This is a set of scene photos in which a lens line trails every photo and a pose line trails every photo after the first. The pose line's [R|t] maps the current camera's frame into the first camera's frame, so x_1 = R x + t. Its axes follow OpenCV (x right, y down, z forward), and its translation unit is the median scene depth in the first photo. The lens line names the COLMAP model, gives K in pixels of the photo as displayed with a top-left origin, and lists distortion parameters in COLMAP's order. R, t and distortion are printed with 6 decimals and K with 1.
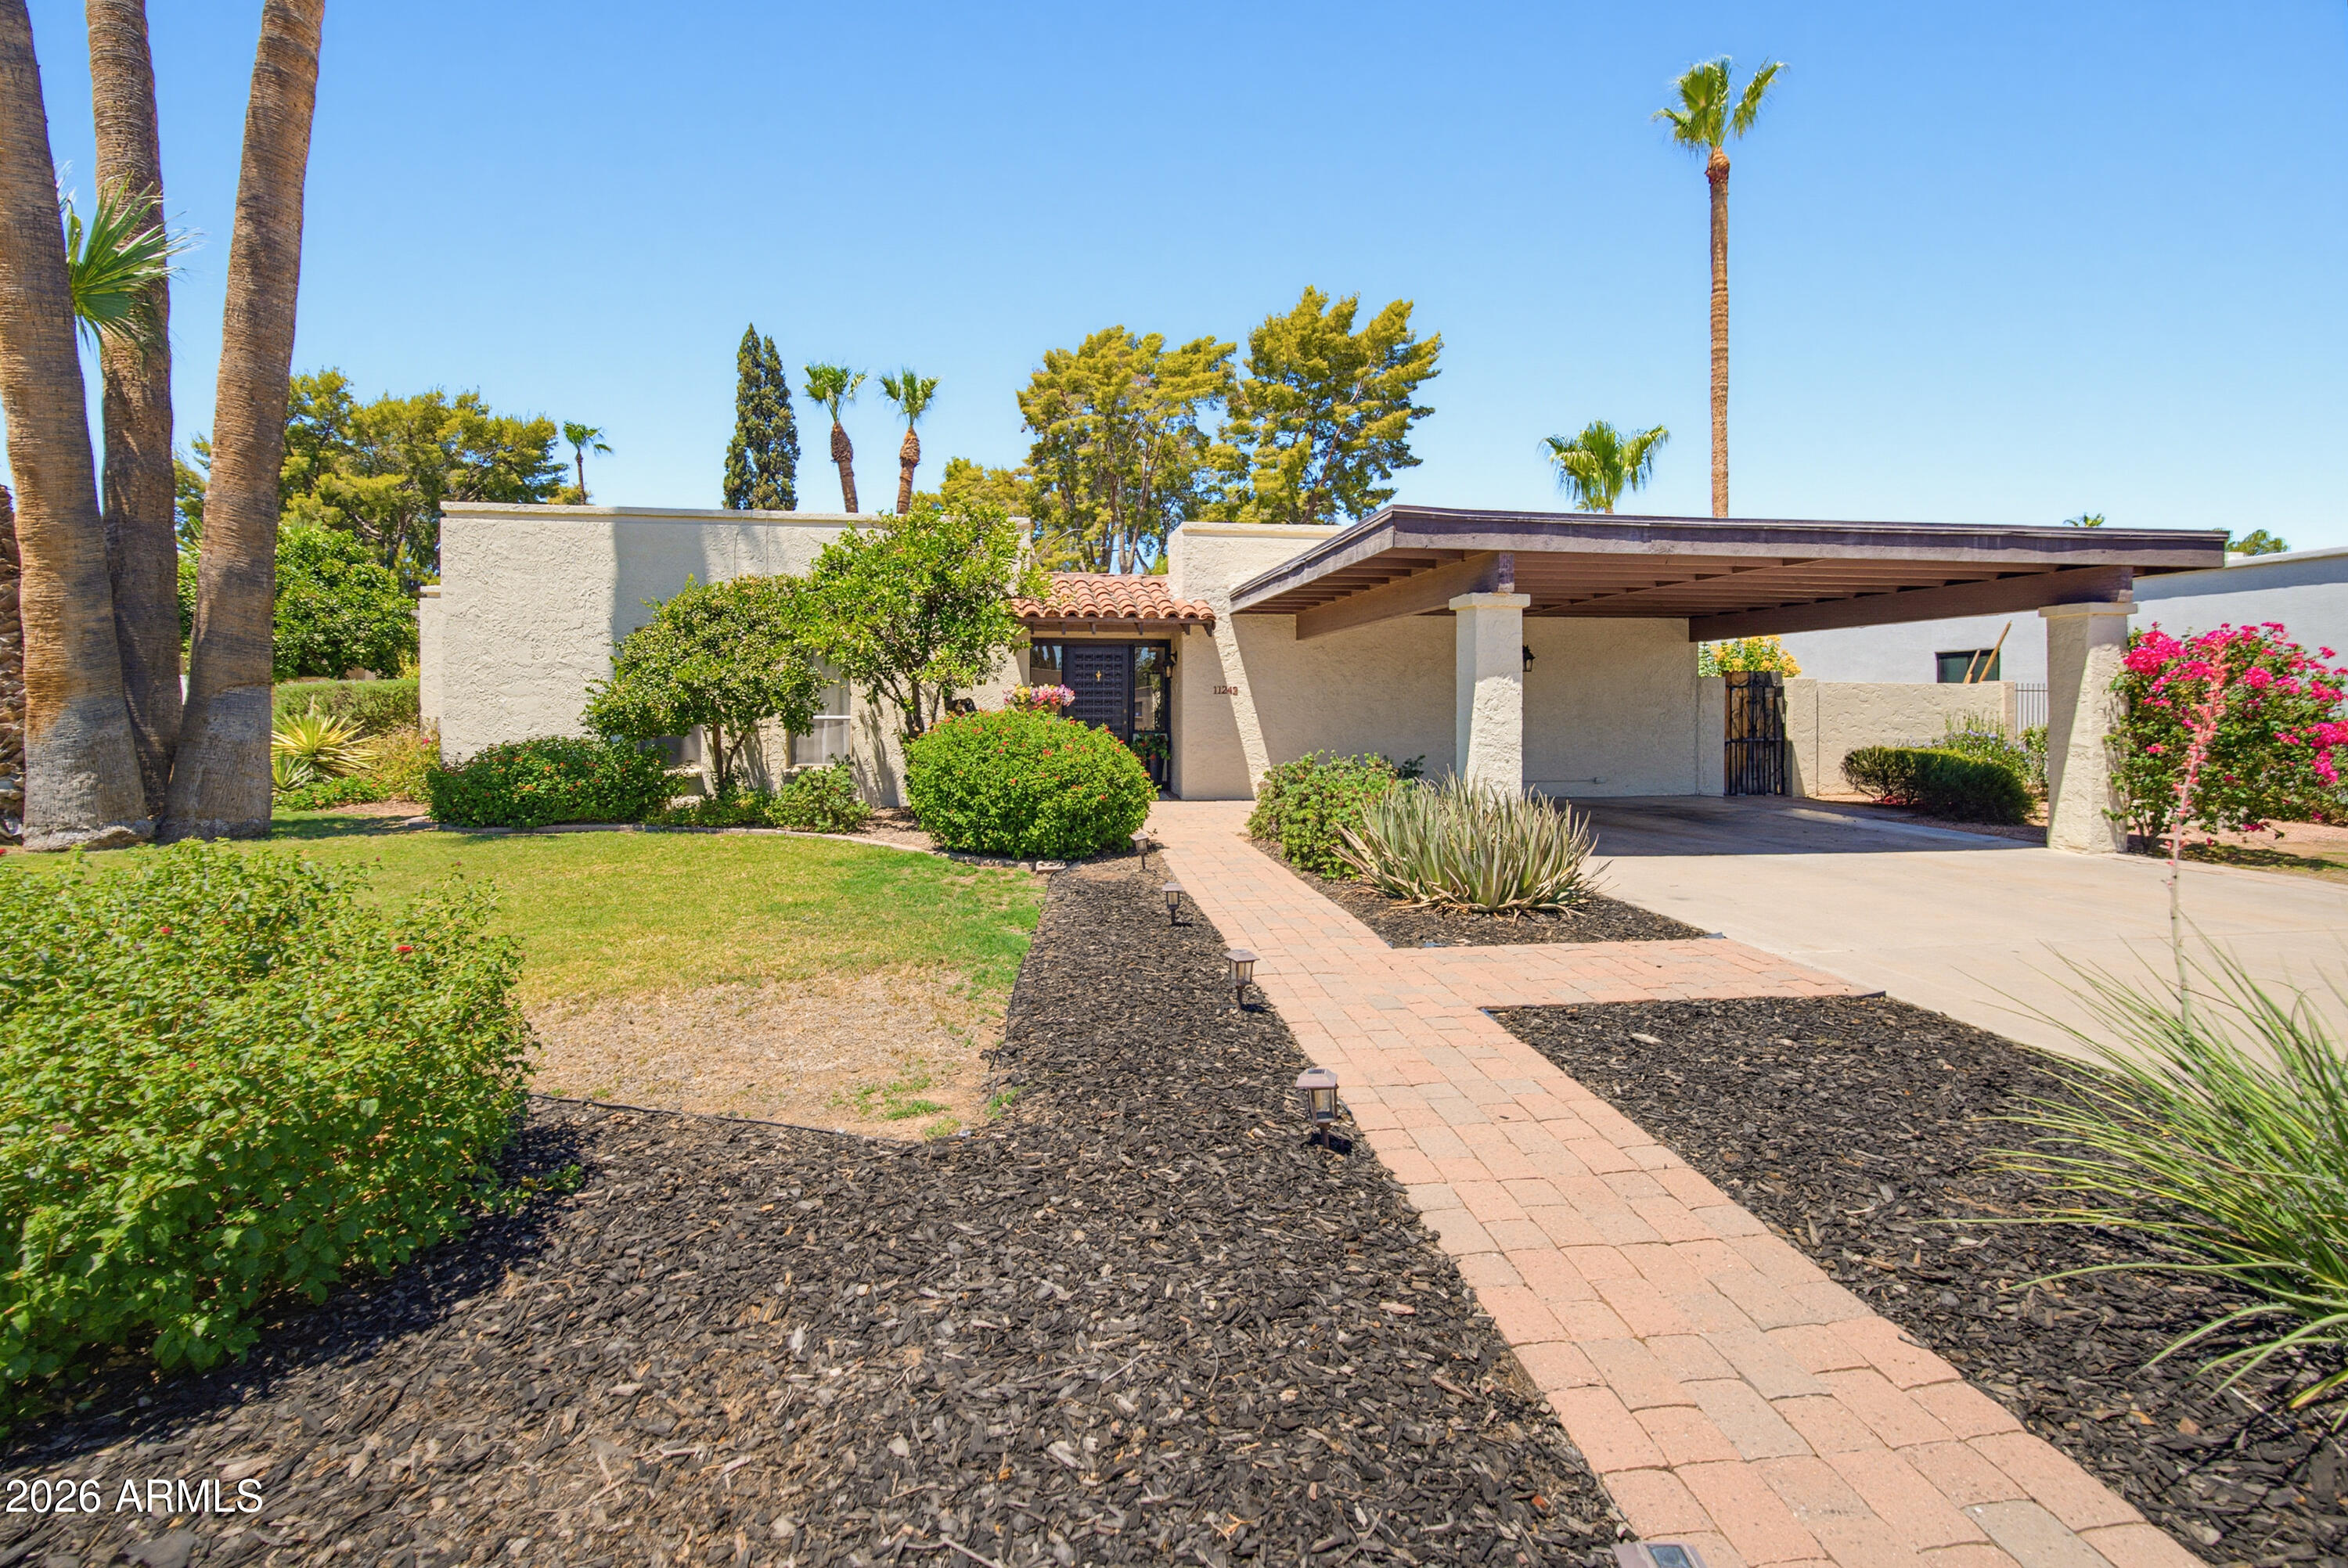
lens RADIAL K [[1080.4, 0, 1176.4], [0, 1080.4, 703.1], [0, 0, 1]] dist [-0.001774, 0.000296]
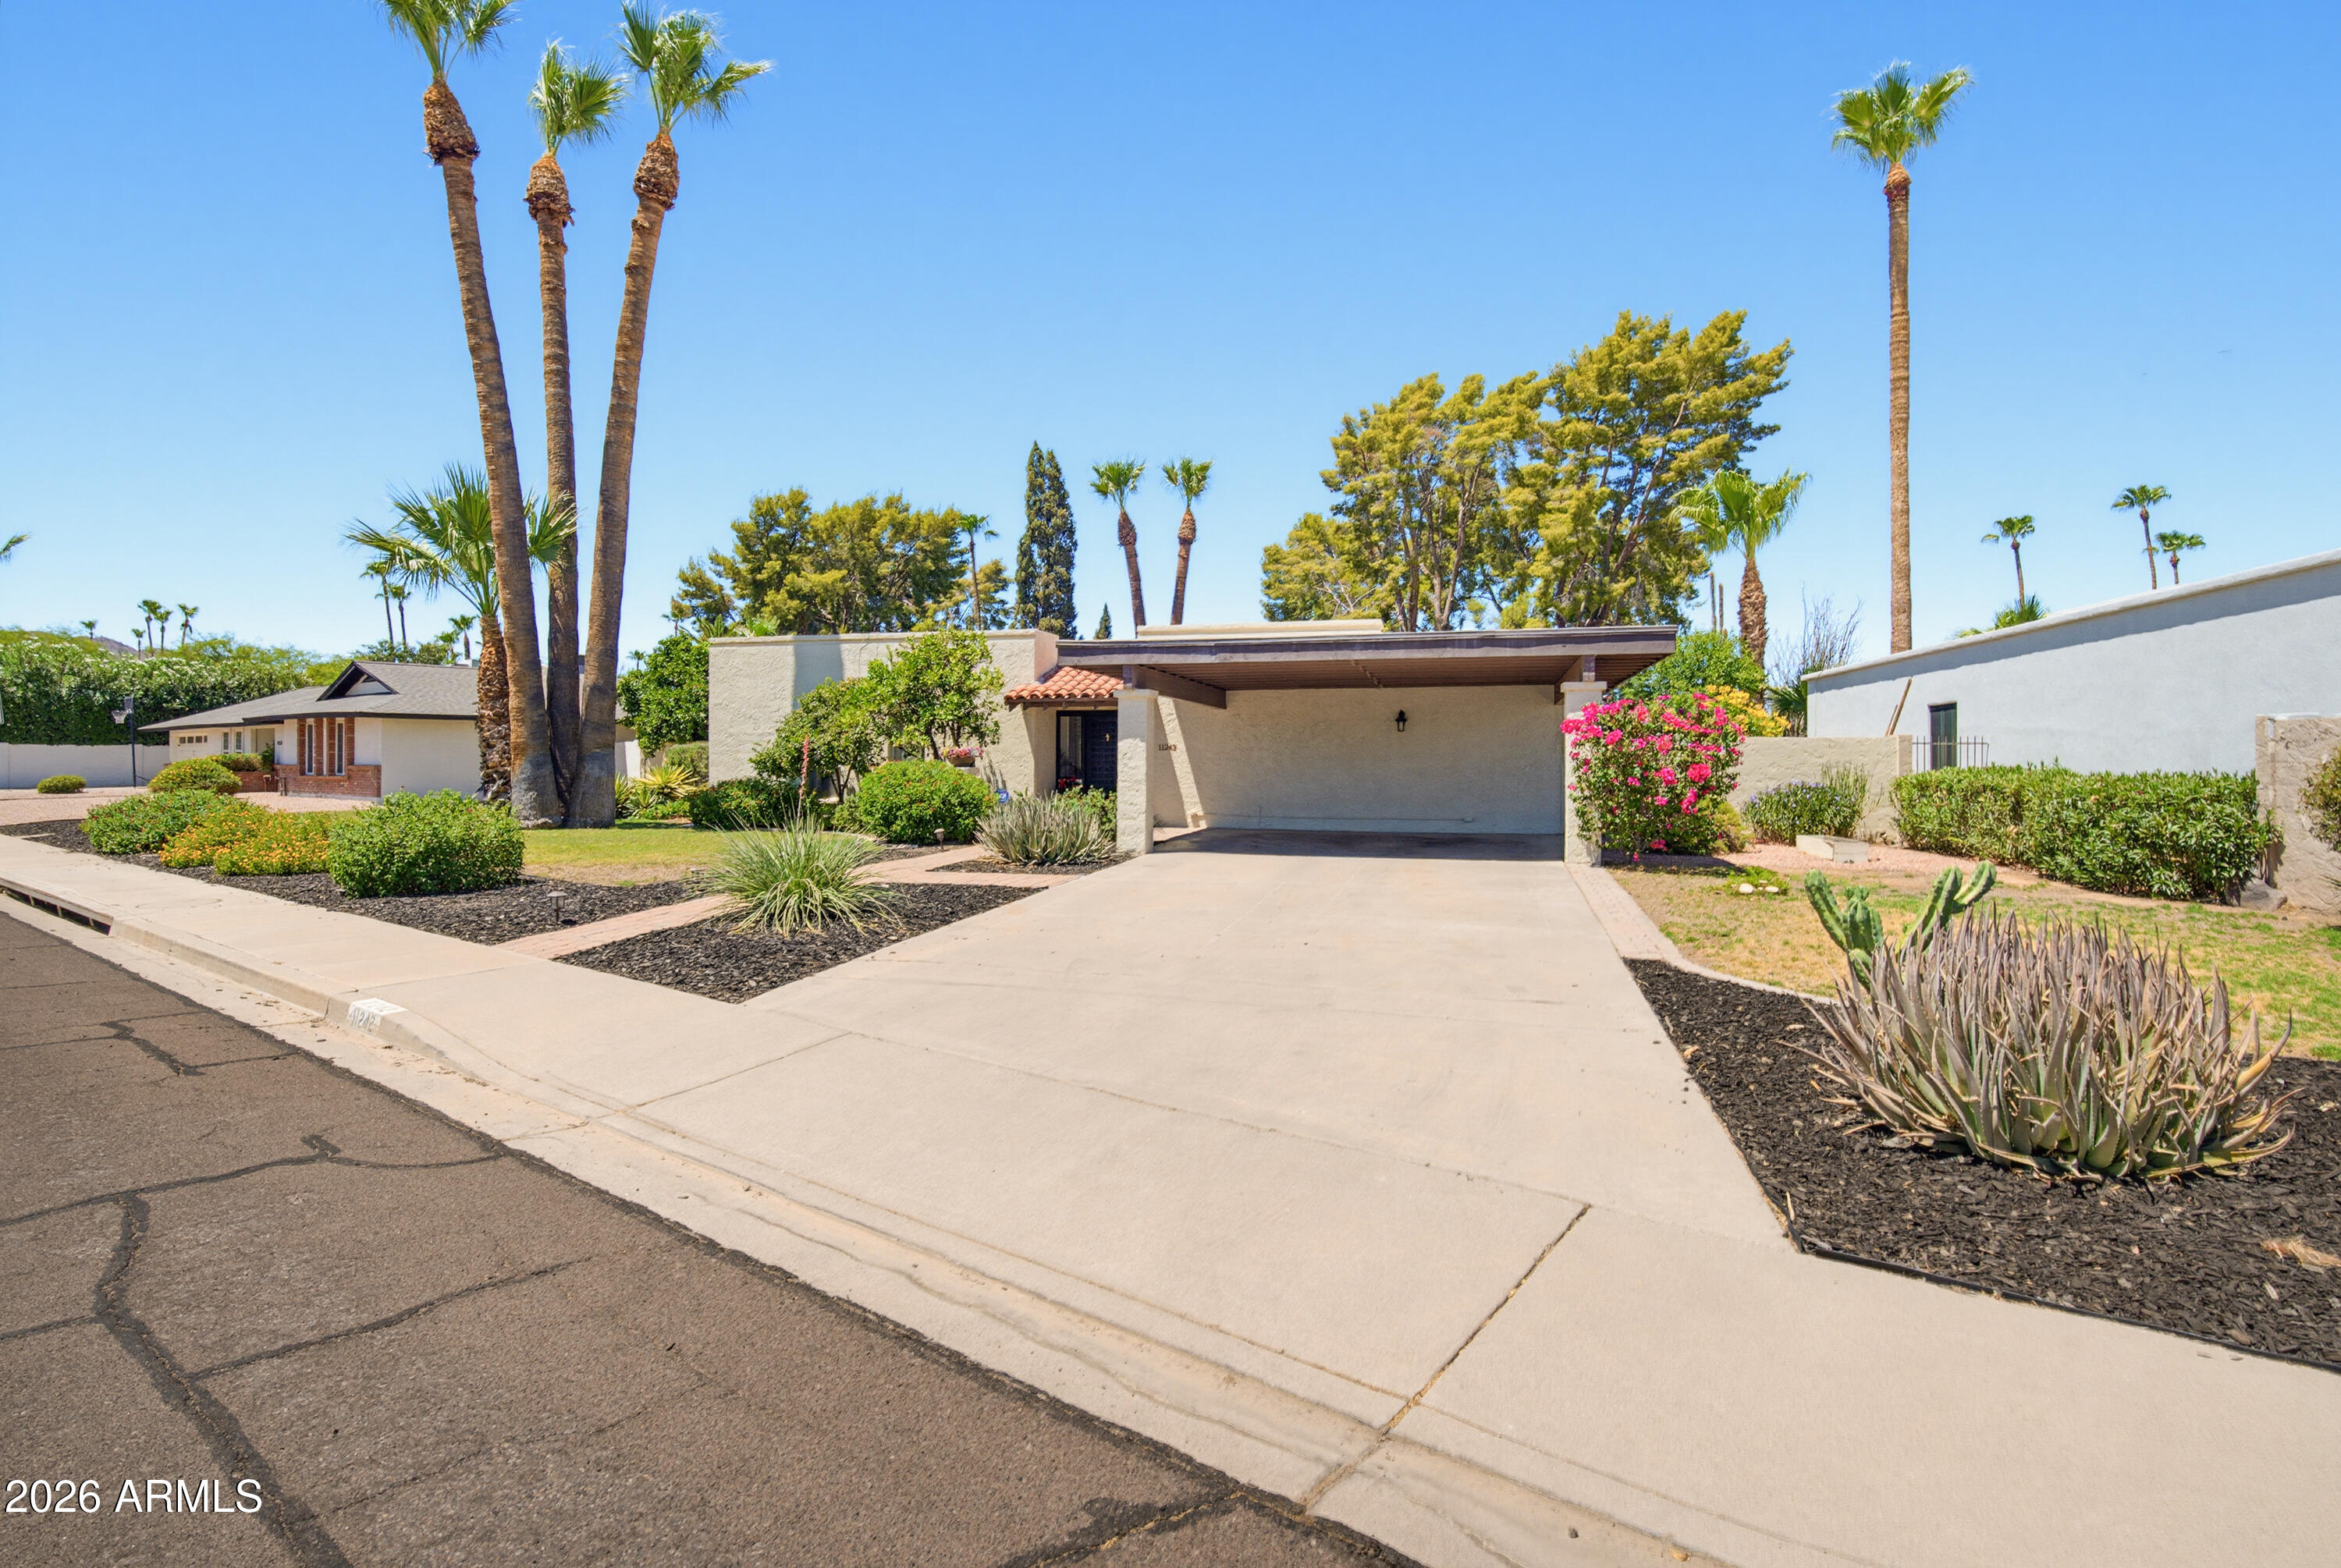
lens RADIAL K [[1205.5, 0, 1166.2], [0, 1205.5, 752.0], [0, 0, 1]] dist [0.001100, 0.000606]
pose [[0.917832, -0.003235, -0.396955, 0.221796], [0.000635, 0.999977, -0.006681, 0.001431], [0.396968, 0.005880, 0.917814, -0.137049]]
